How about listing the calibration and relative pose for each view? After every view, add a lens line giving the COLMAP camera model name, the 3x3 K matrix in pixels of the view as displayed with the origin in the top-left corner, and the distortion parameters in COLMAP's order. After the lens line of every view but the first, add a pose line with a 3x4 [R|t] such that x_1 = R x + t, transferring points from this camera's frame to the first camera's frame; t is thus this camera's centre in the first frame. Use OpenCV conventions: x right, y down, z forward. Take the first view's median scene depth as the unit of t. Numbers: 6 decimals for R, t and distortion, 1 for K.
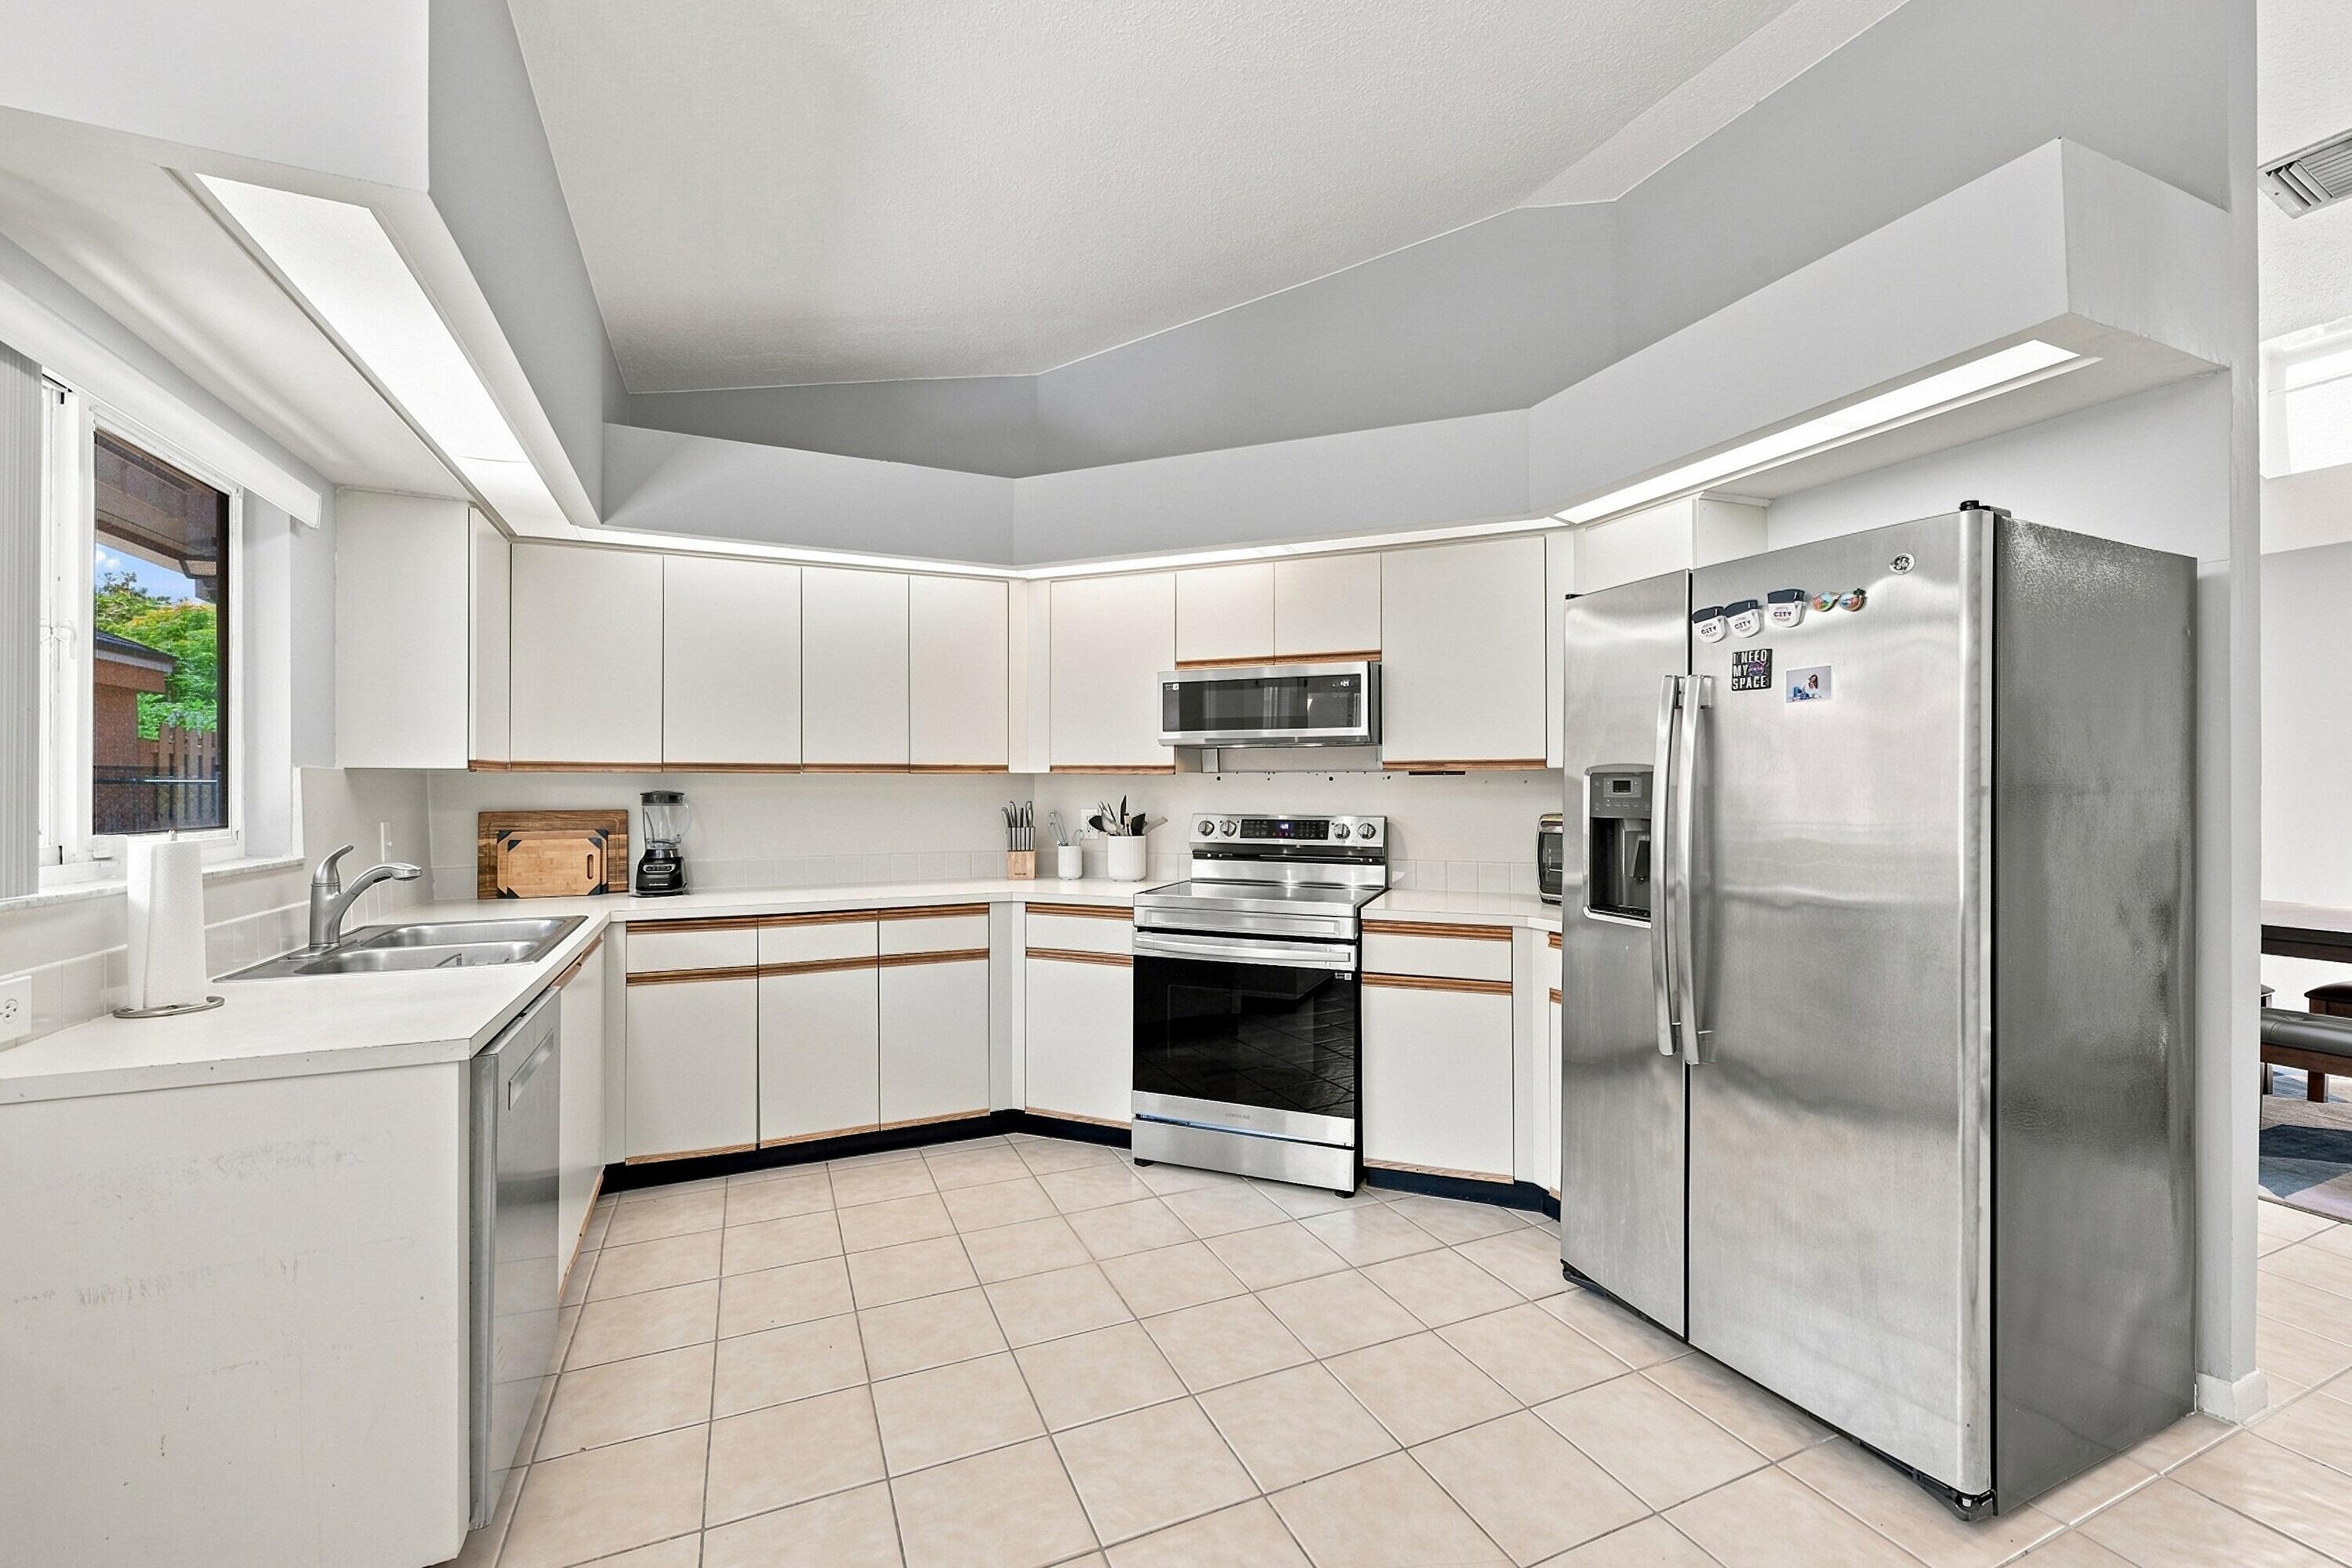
lens RADIAL K [[943.3, 0, 1168.8], [0, 943.3, 781.9], [0, 0, 1]] dist [0.000183, 0.000181]
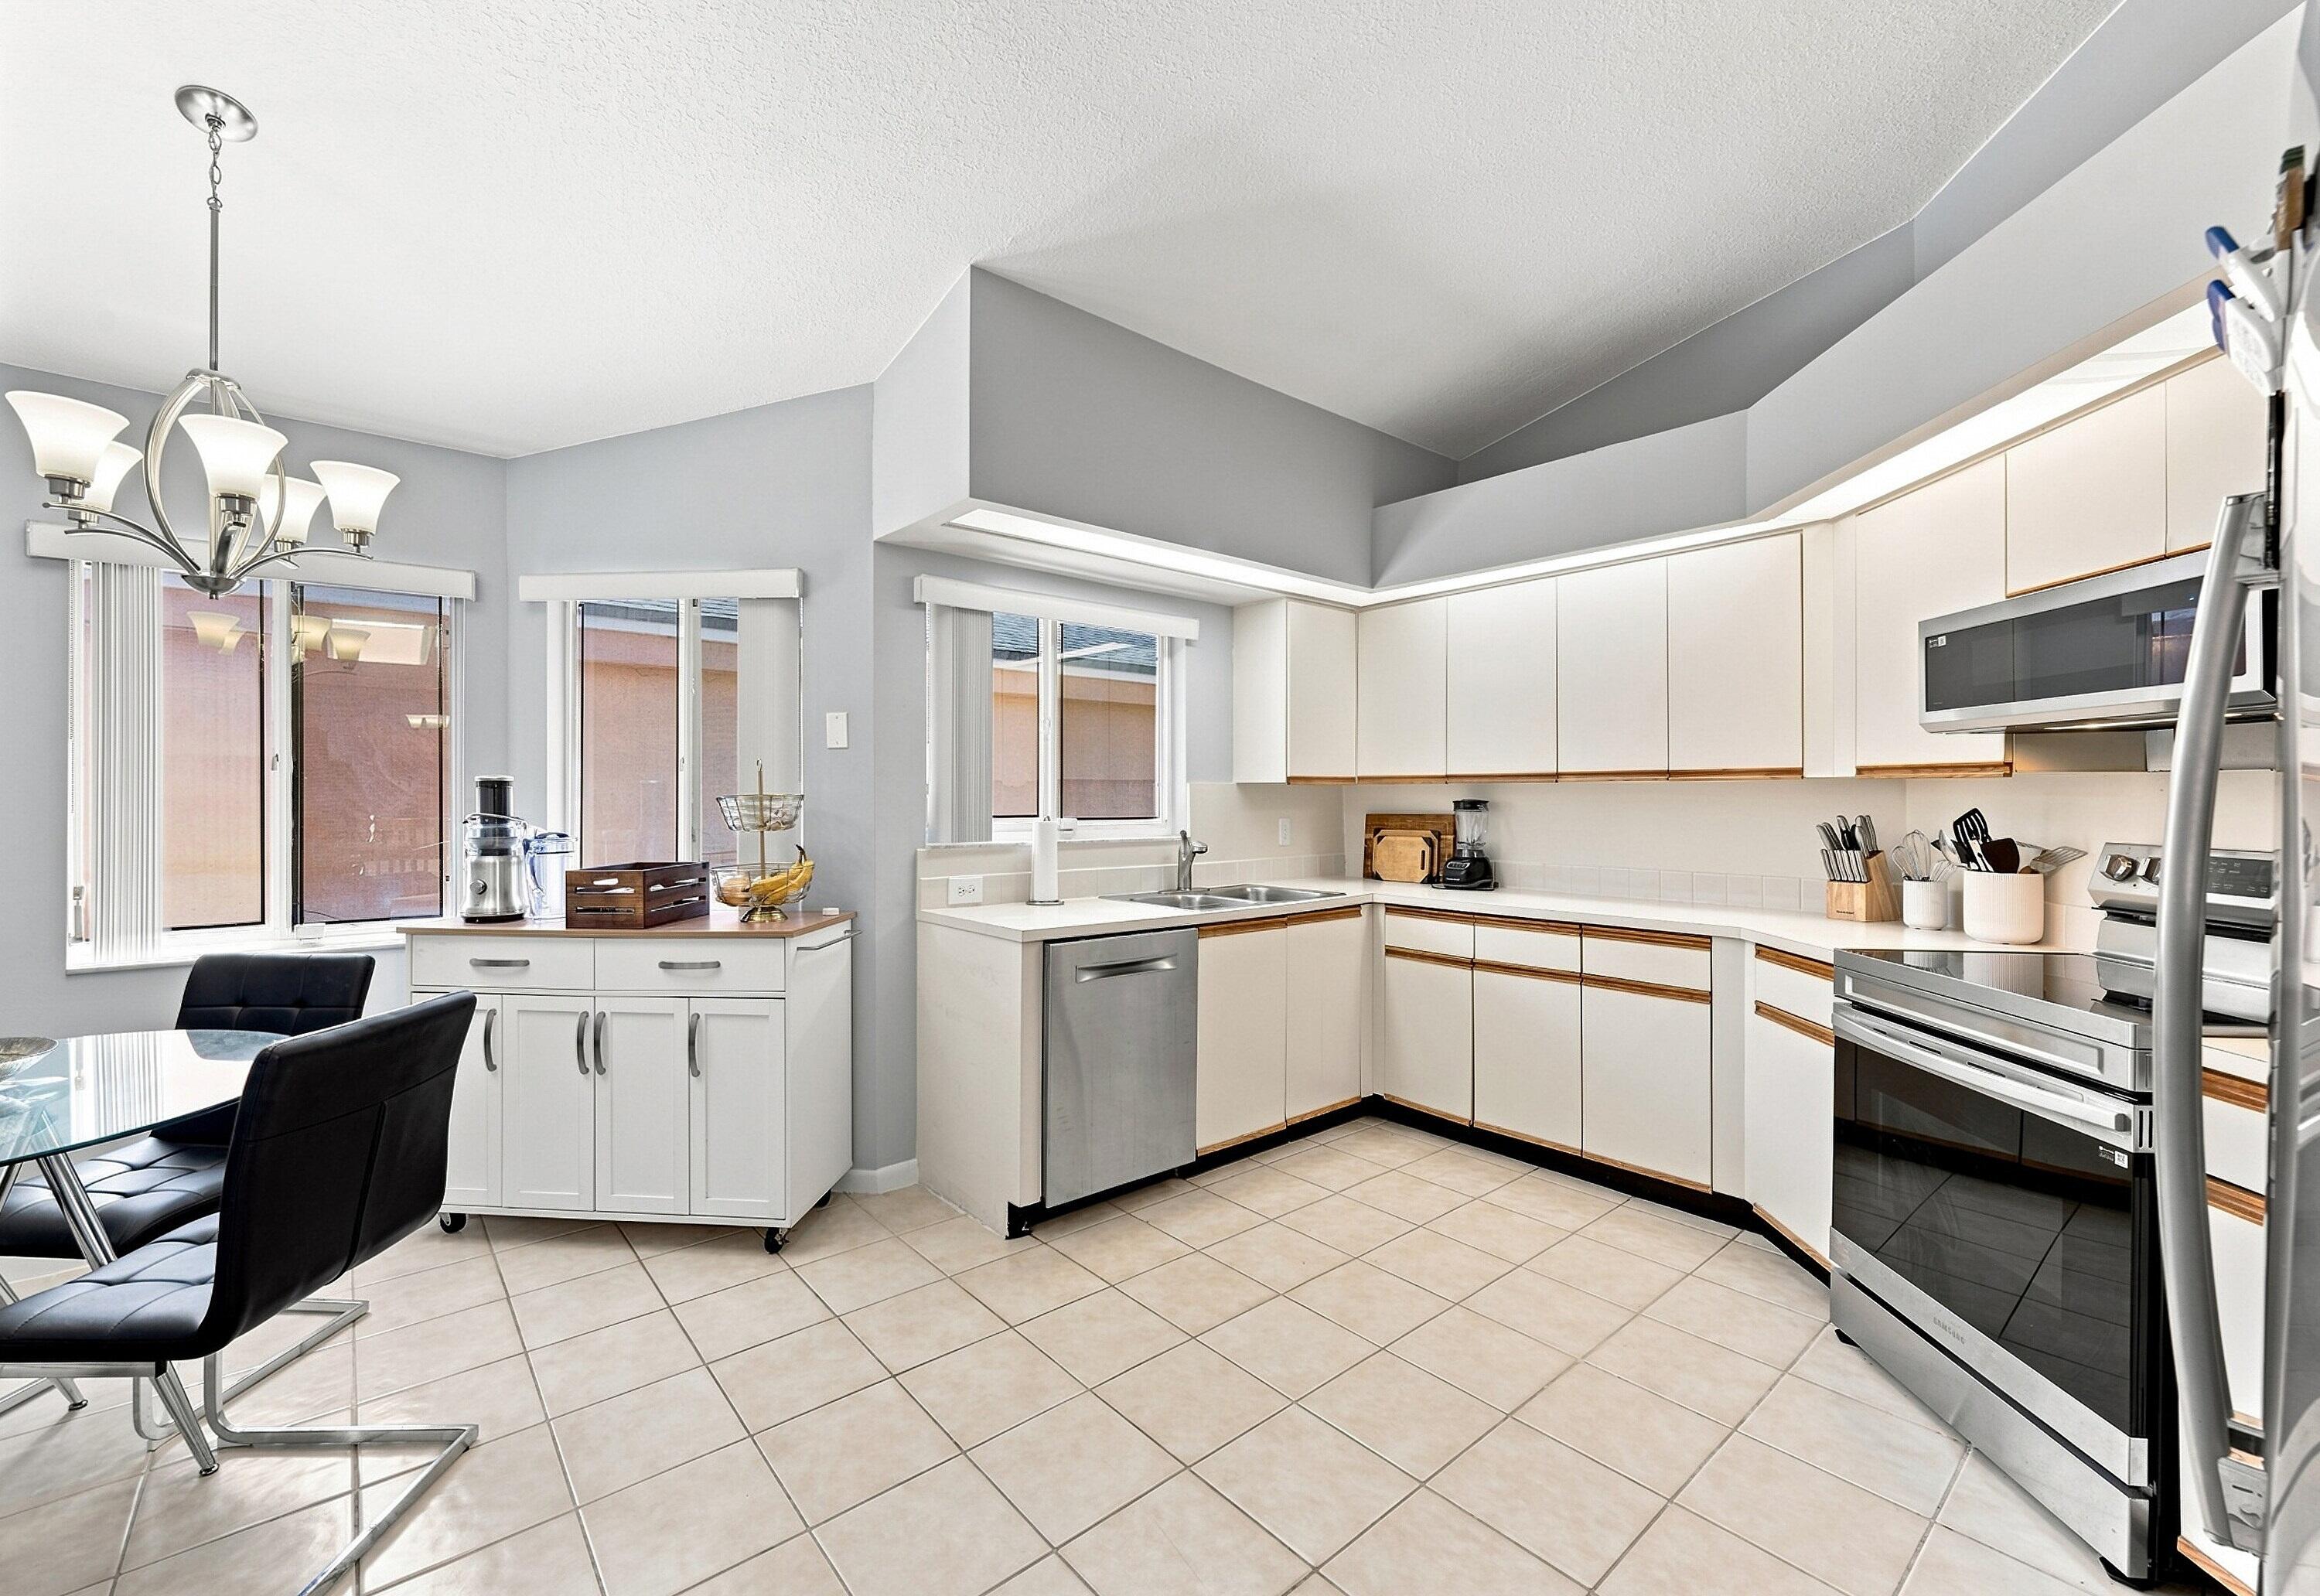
lens RADIAL K [[973.1, 0, 1157.2], [0, 973.1, 791.6], [0, 0, 1]] dist [-0.001203, -0.000432]
pose [[0.289512, -0.001723, -0.957173, 0.504909], [0.003886, 0.999992, -0.000624, 0.000235], [0.957167, -0.003539, 0.289516, 0.305217]]
